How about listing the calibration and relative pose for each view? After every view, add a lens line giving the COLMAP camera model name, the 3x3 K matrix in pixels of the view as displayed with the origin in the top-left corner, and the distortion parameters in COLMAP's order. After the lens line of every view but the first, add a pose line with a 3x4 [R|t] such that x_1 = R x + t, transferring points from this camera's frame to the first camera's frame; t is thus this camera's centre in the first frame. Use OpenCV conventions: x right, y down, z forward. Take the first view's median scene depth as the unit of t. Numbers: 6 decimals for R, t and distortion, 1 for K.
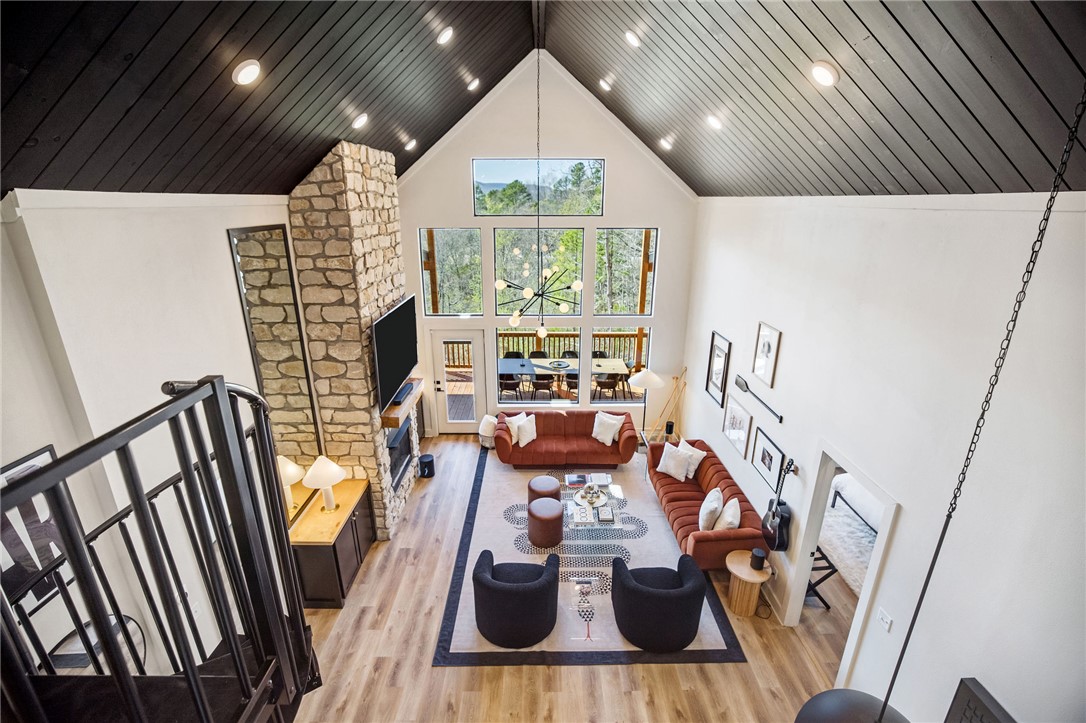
lens RADIAL K [[462.2, 0, 542.1], [0, 462.2, 355.6], [0, 0, 1]] dist [-0.053595, 0.019113]
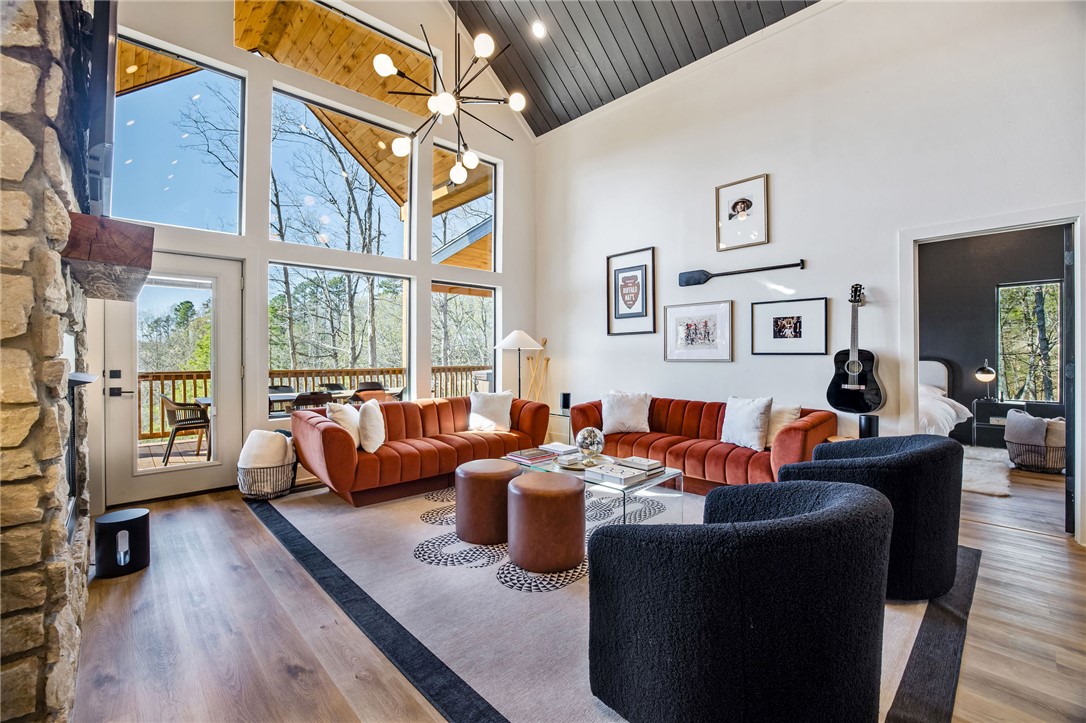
lens RADIAL K [[462.2, 0, 542.1], [0, 462.2, 355.6], [0, 0, 1]] dist [-0.053595, 0.019113]
pose [[0.732228, -0.001832, 0.681057, -0.309835], [0.210015, 0.951872, -0.223234, 0.310655], [-0.647870, 0.306491, 0.697372, 0.636976]]
